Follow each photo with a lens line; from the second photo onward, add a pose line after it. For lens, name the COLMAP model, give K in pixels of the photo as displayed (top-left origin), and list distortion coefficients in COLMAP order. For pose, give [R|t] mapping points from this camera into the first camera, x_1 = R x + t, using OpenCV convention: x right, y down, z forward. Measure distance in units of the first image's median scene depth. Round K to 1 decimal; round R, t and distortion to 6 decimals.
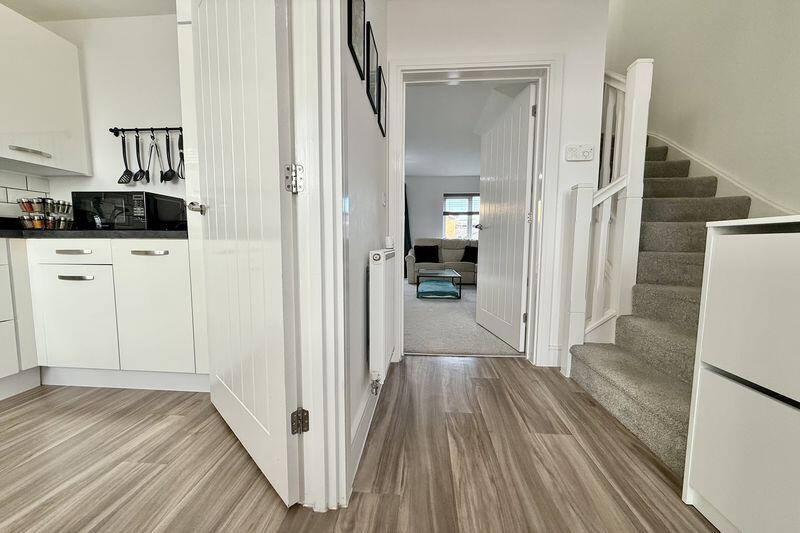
lens RADIAL K [[316.9, 0, 397.1], [0, 316.9, 274.5], [0, 0, 1]] dist [-0.000488, 0.000445]
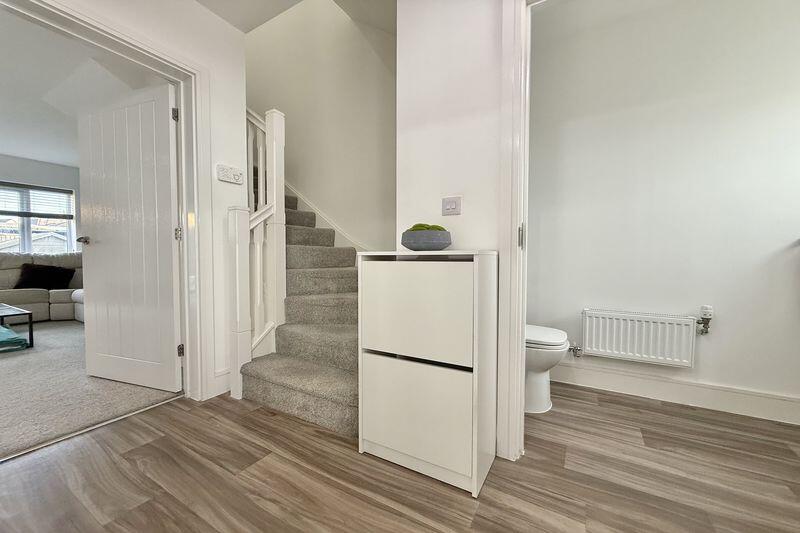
lens RADIAL K [[316.9, 0, 397.9], [0, 316.9, 270.7], [0, 0, 1]] dist [-0.000488, 0.000445]
pose [[0.434818, -0.040087, 0.899625, -0.125794], [0.088055, 0.996114, 0.001827, -0.033126], [-0.896203, 0.078422, 0.436659, 0.103384]]
